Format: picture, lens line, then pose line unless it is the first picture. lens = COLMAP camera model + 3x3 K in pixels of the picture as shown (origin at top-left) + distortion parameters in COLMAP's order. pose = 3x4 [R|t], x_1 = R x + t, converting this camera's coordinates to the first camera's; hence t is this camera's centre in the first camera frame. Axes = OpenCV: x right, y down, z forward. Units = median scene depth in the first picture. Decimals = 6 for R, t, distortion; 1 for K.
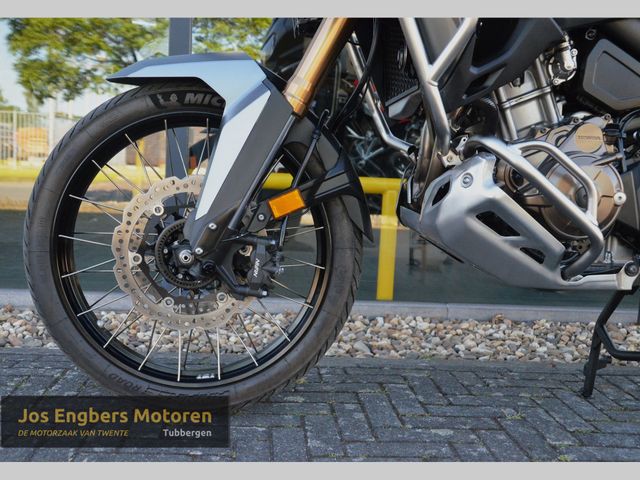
lens RADIAL K [[674.1, 0, 319.5], [0, 674.1, 221.7], [0, 0, 1]] dist [-0.007315, 0.000000]
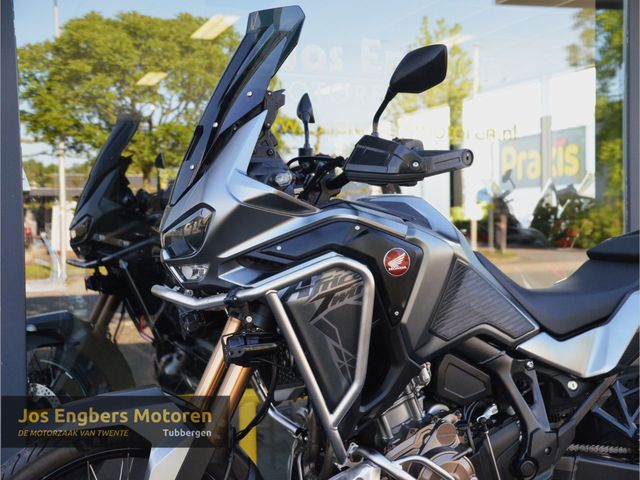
lens RADIAL K [[826.8, 0, 344.4], [0, 826.8, 248.9], [0, 0, 1]] dist [0.032263, 0.000000]
pose [[0.951985, -0.070573, 0.297900, -0.221969], [0.089212, 0.994785, -0.049427, -0.400134], [-0.292858, 0.073630, 0.953317, -0.456803]]
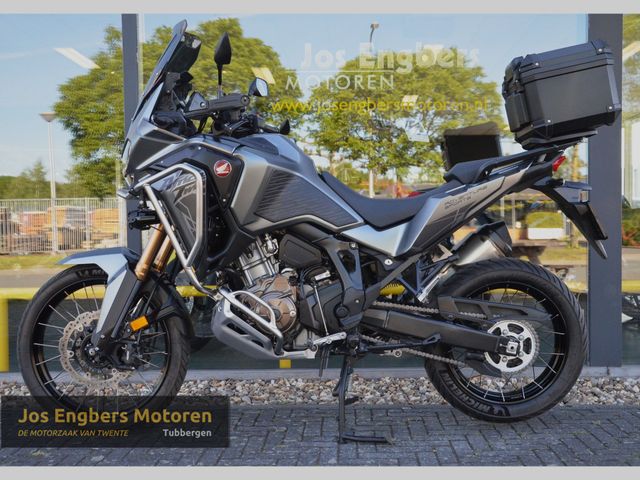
lens RADIAL K [[674.1, 0, 329.4], [0, 674.1, 255.4], [0, 0, 1]] dist [-0.007315, 0.000000]
pose [[0.994933, -0.057567, -0.082426, 0.689789], [0.053036, 0.997013, -0.056144, -0.085480], [0.085412, 0.051488, 0.995014, -0.963799]]
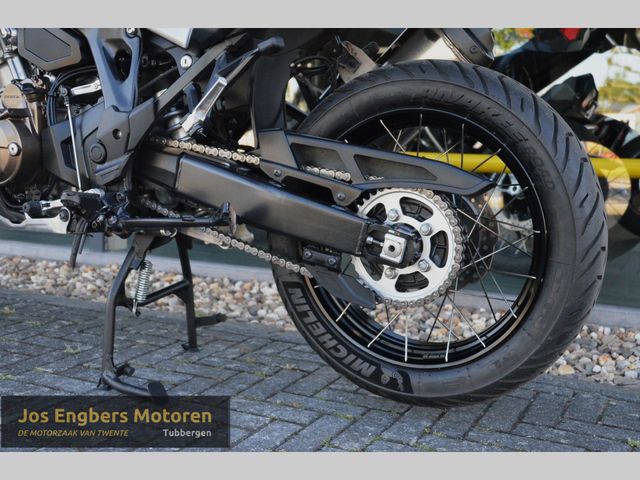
lens RADIAL K [[759.9, 0, 316.8], [0, 759.9, 243.9], [0, 0, 1]] dist [0.061812, 0.000000]
pose [[0.868778, 0.042297, -0.493393, 1.456305], [-0.027364, 0.998924, 0.037453, 0.059972], [0.494446, -0.019037, 0.869000, 0.108180]]
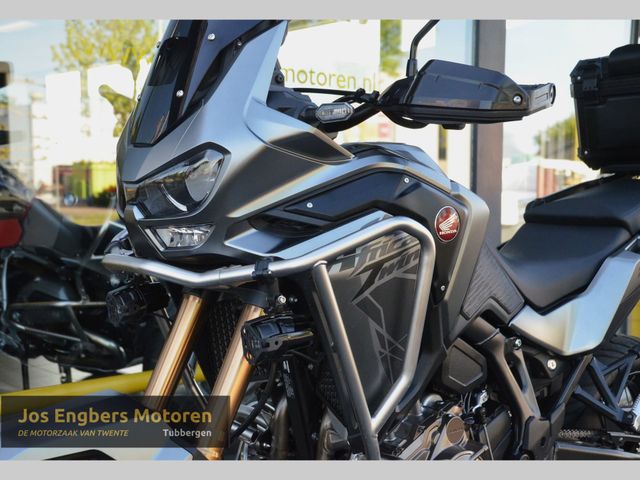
lens RADIAL K [[881.3, 0, 293.1], [0, 881.3, 247.5], [0, 0, 1]] dist [0.078122, 0.000000]
pose [[0.825184, -0.086869, 0.558144, -0.554163], [0.092735, 0.995531, 0.017840, -0.446753], [-0.557199, 0.037038, 0.829552, -0.034567]]
